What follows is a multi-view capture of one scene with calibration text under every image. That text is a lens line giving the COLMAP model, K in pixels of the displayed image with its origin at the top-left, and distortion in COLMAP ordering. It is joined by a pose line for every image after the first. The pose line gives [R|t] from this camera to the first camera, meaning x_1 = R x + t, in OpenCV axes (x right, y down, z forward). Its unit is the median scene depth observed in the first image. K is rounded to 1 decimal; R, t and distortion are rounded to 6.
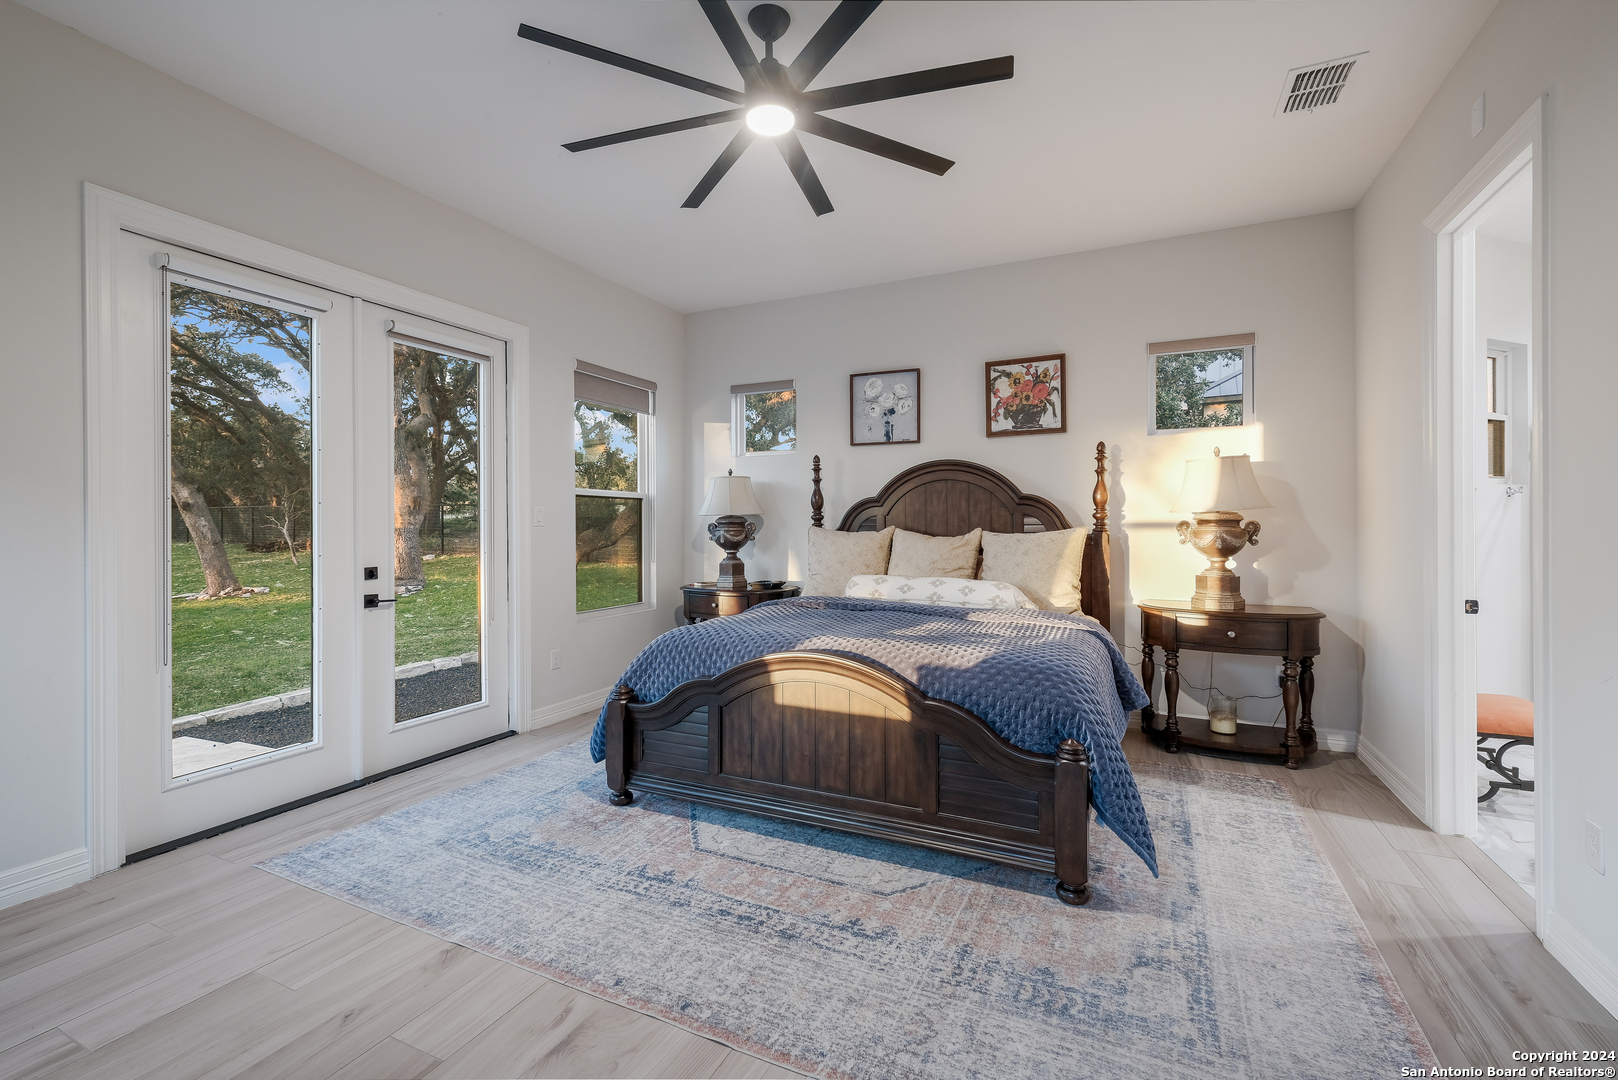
lens RADIAL K [[693.8, 0, 809.4], [0, 693.8, 532.9], [0, 0, 1]] dist [0.014425, -0.000024]
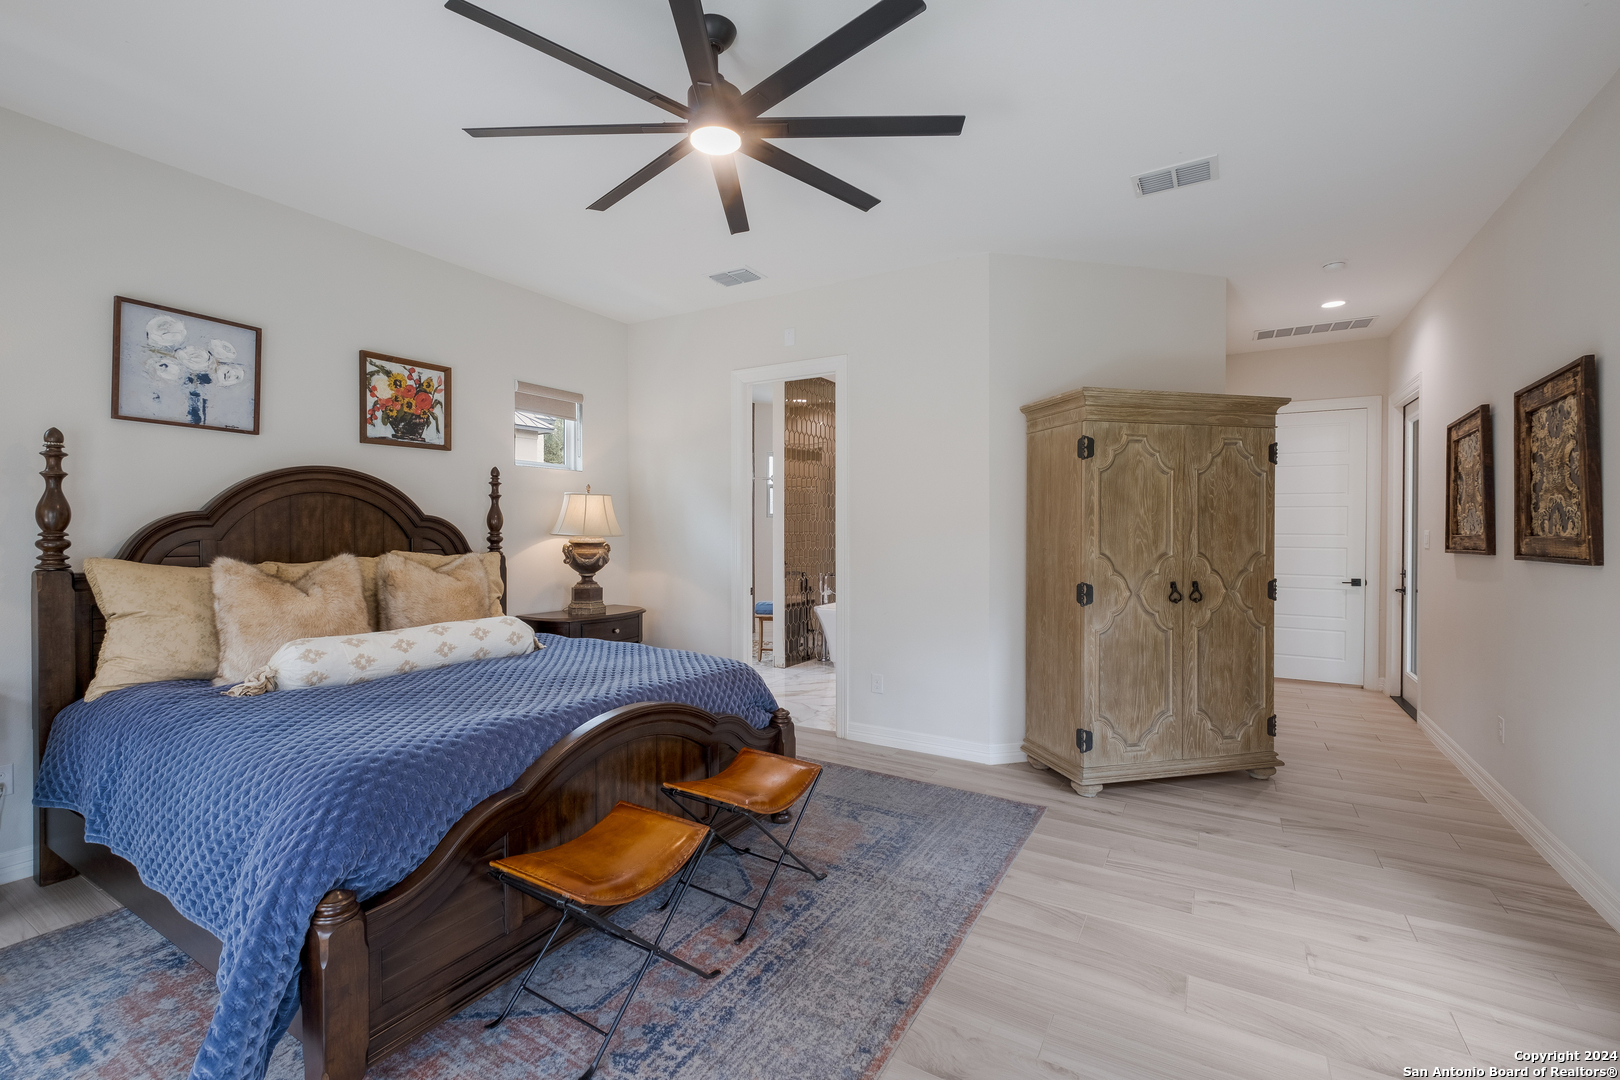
lens RADIAL K [[701.3, 0, 809.2], [0, 701.3, 534.1], [0, 0, 1]] dist [0.003600, 0.000339]
pose [[0.097228, 0.002351, 0.995259, -0.512525], [0.021327, 0.999763, -0.004445, -0.016959], [-0.995034, 0.021659, 0.097155, 0.411071]]
